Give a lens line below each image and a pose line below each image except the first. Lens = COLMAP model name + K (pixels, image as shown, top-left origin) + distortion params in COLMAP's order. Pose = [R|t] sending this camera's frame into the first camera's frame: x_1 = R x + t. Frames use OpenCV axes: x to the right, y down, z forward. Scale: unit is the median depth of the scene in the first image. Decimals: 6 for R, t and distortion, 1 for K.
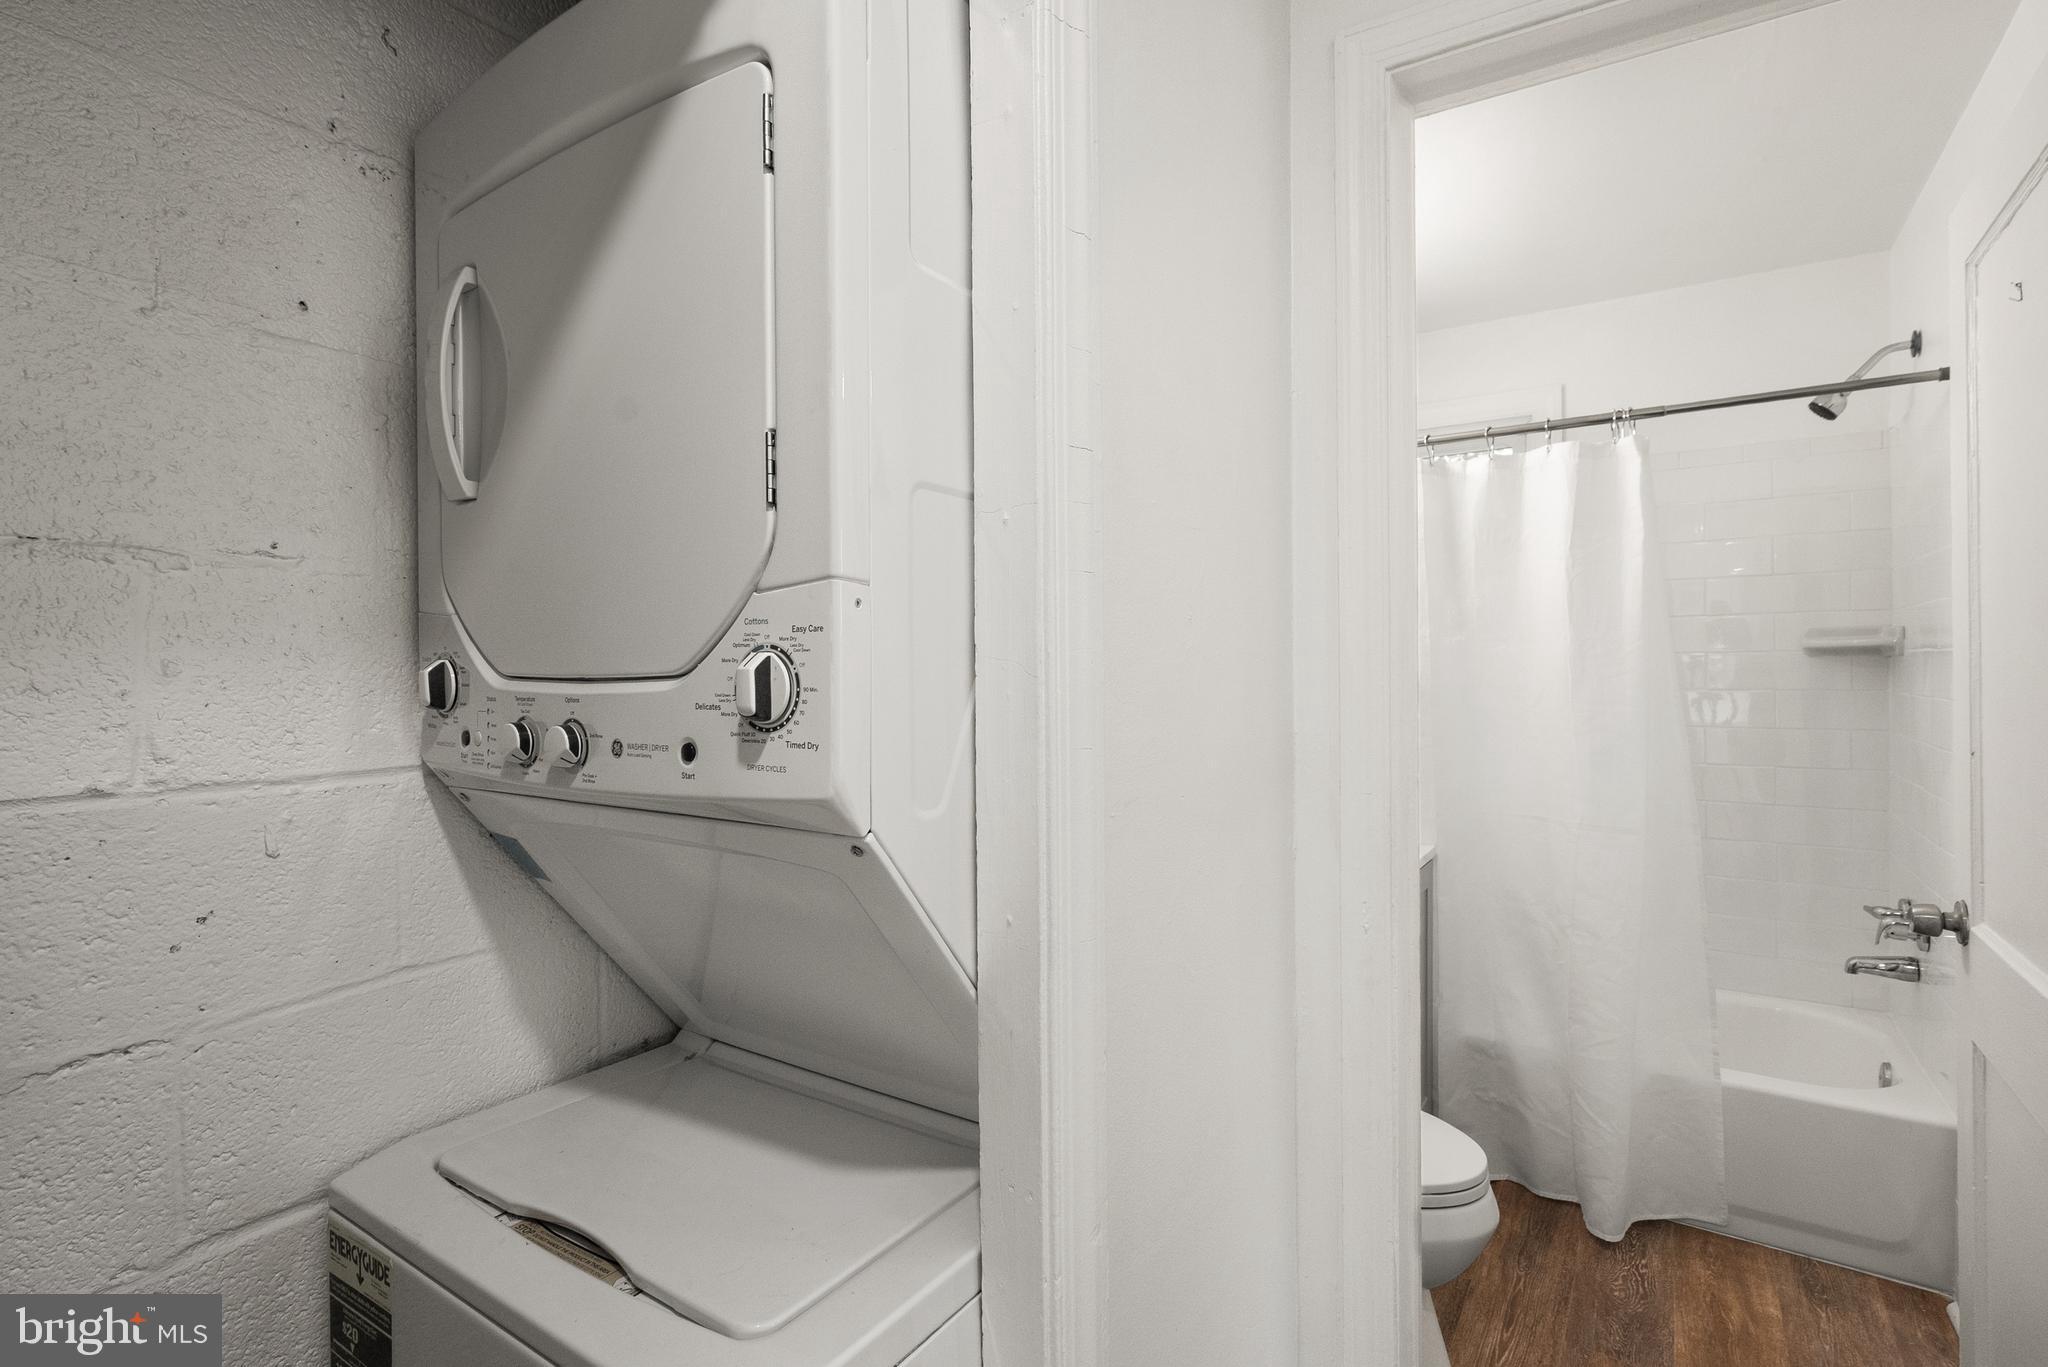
lens RADIAL K [[958.8, 0, 1030.4], [0, 958.8, 701.7], [0, 0, 1]] dist [-0.000268, 0.000483]
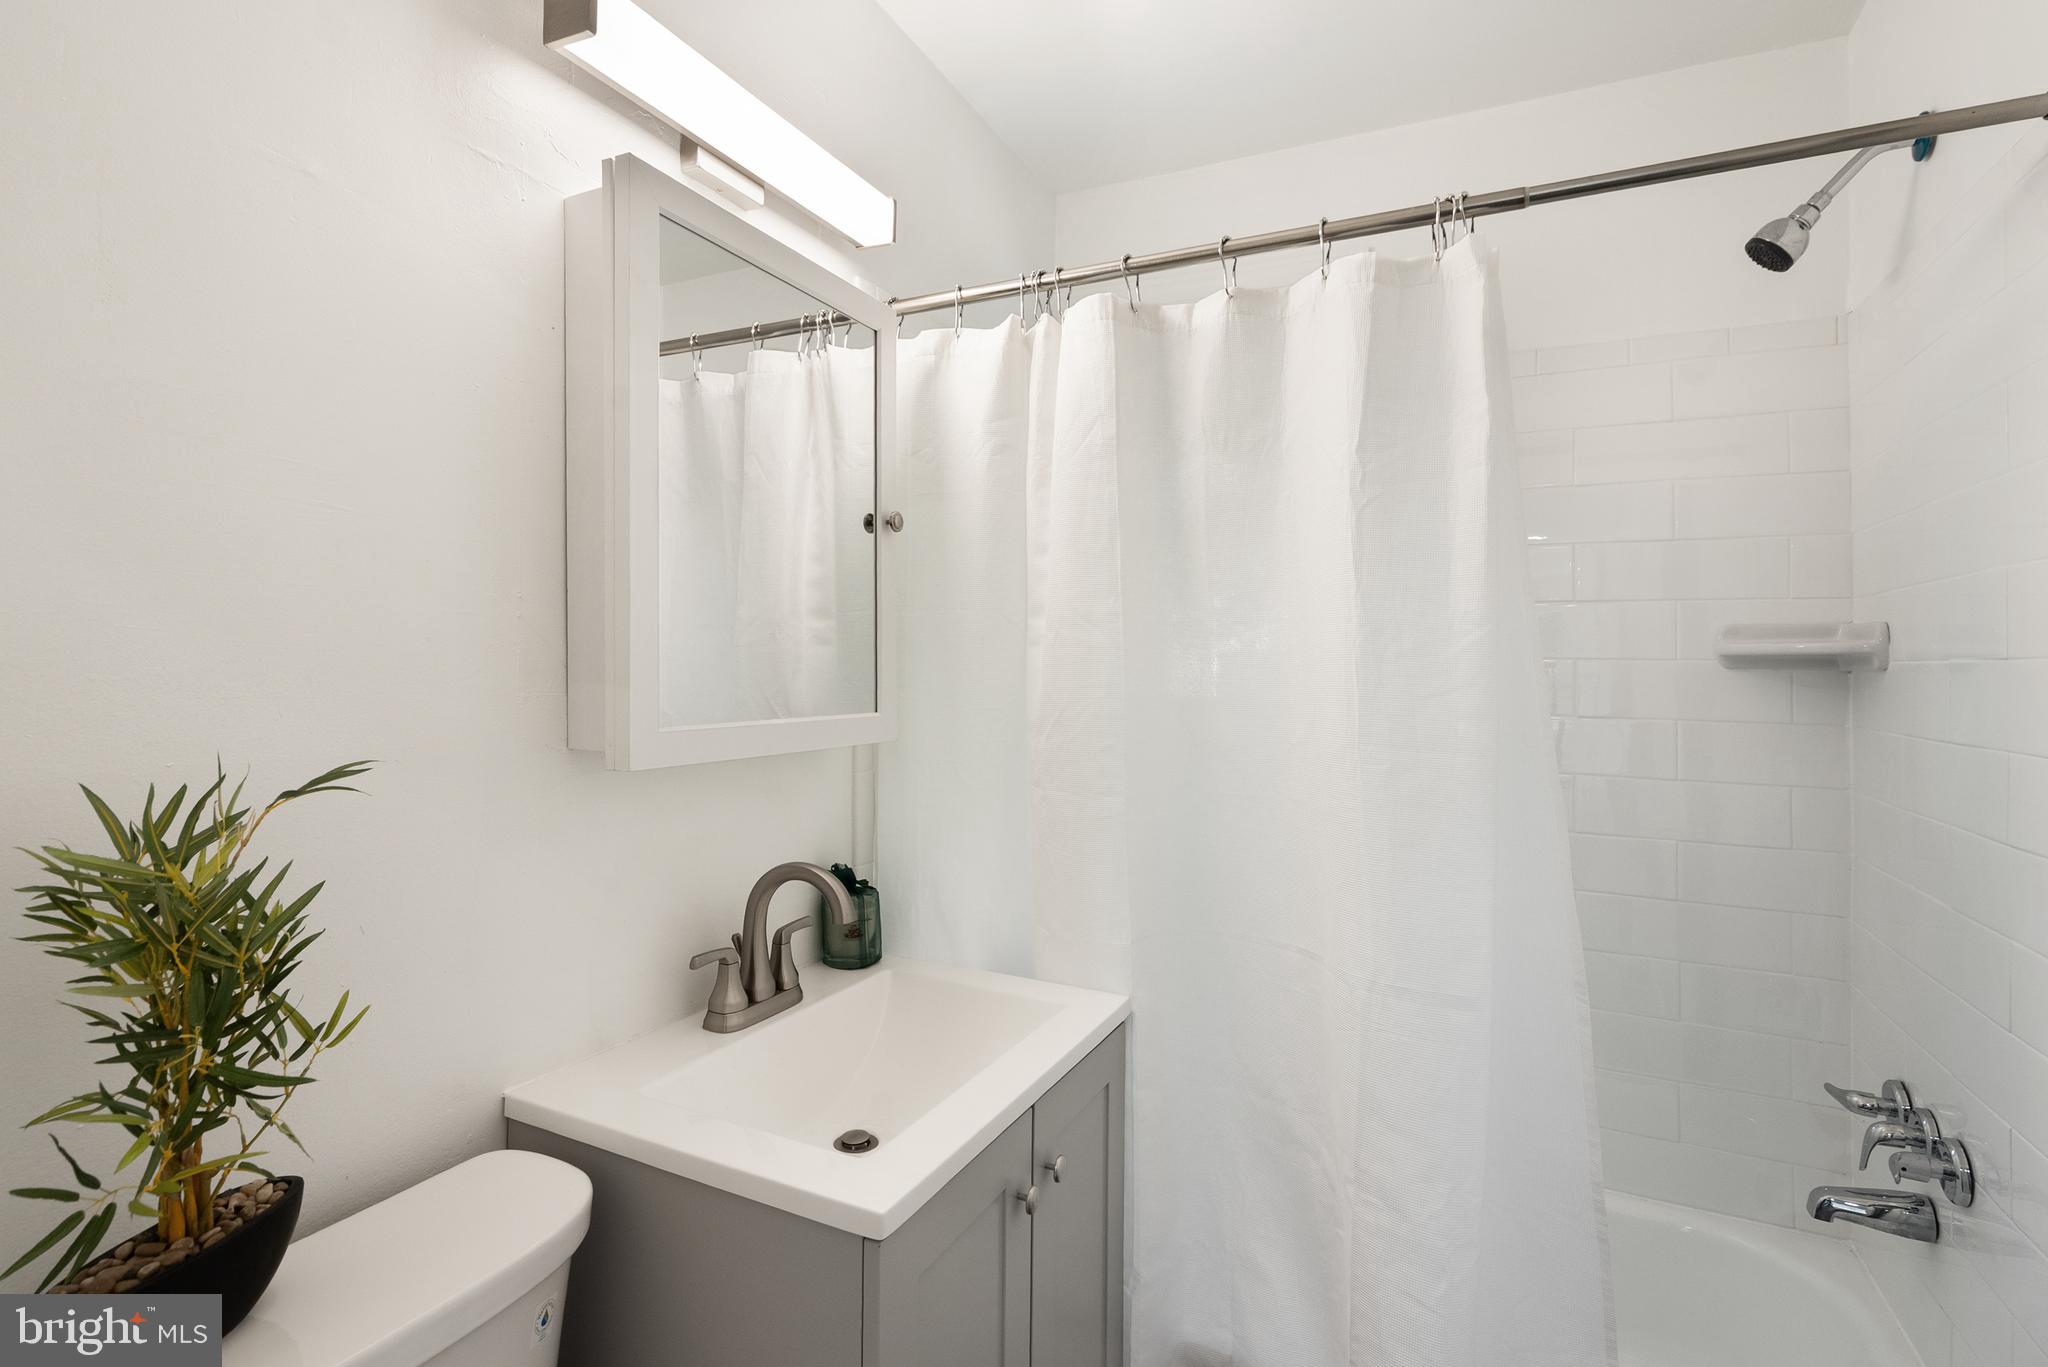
lens RADIAL K [[958.8, 0, 1020.1], [0, 958.8, 667.0], [0, 0, 1]] dist [-0.000268, 0.000483]
pose [[0.992017, 0.025822, 0.123431, 0.298954], [-0.021297, 0.999057, -0.037846, -0.016033], [-0.124292, 0.034915, 0.991631, 0.476417]]
